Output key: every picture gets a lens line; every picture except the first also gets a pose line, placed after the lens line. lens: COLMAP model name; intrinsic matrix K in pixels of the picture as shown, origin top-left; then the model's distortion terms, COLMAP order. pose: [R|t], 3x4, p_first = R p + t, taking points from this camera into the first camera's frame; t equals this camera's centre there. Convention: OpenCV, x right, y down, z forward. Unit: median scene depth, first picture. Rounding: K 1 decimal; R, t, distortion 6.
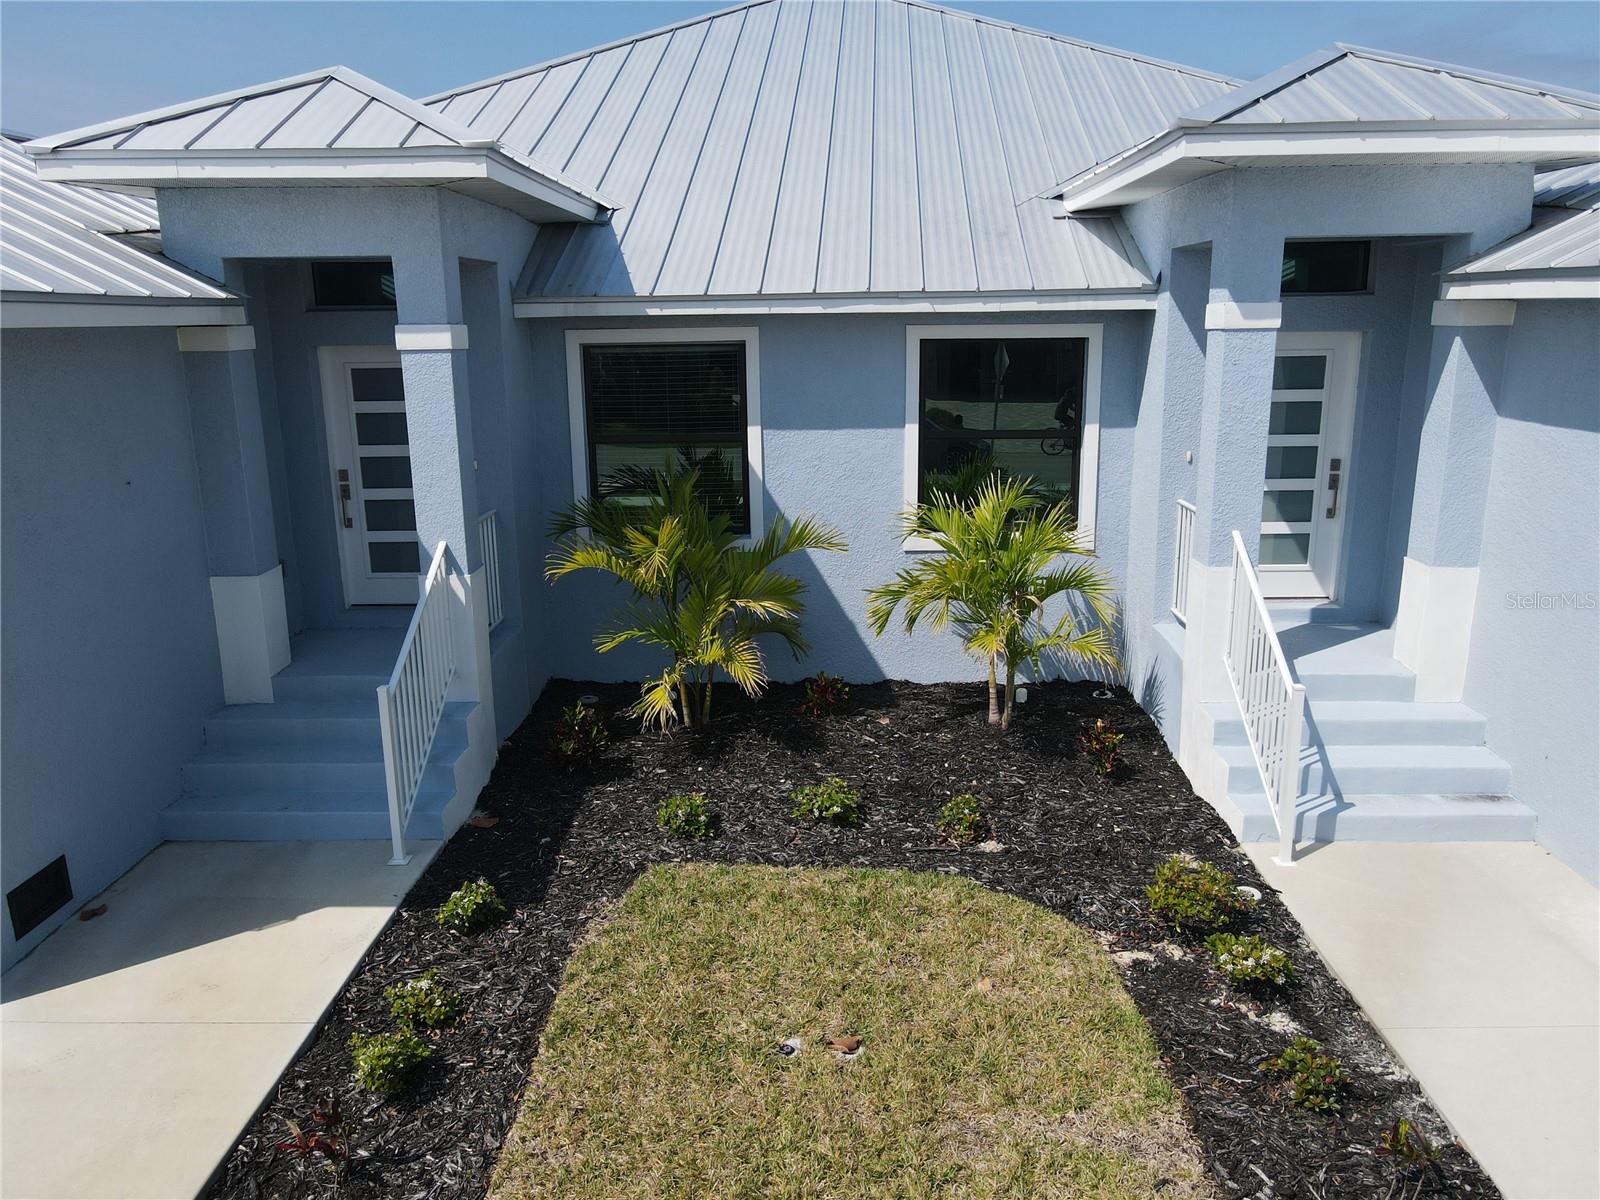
lens RADIAL K [[1154.4, 0, 800.0], [0, 1154.4, 600.0], [0, 0, 1]] dist [0.000312, 0.002284]
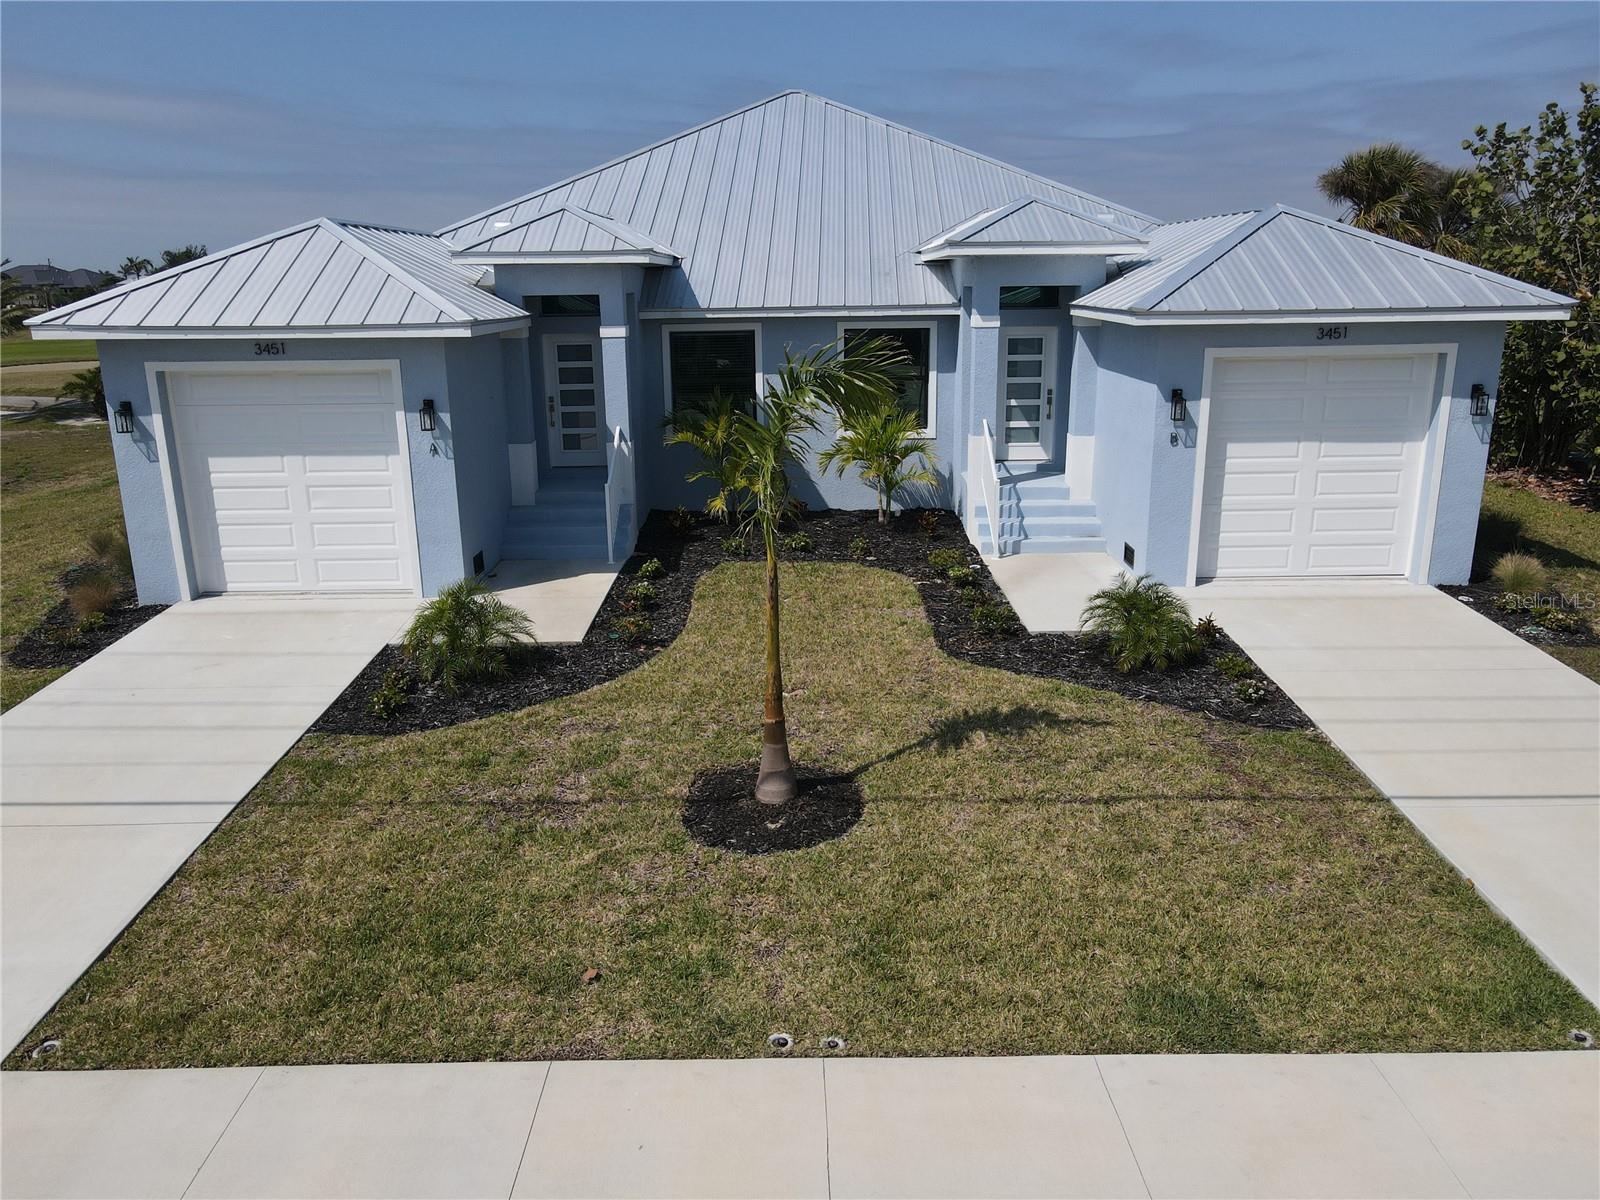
lens RADIAL K [[1154.4, 0, 800.0], [0, 1154.4, 600.0], [0, 0, 1]] dist [0.000312, 0.002284]
pose [[0.999596, -0.007889, 0.027313, -0.030171], [0.007159, 0.999617, 0.026722, 0.196027], [-0.027514, -0.026515, 0.999270, -1.050313]]
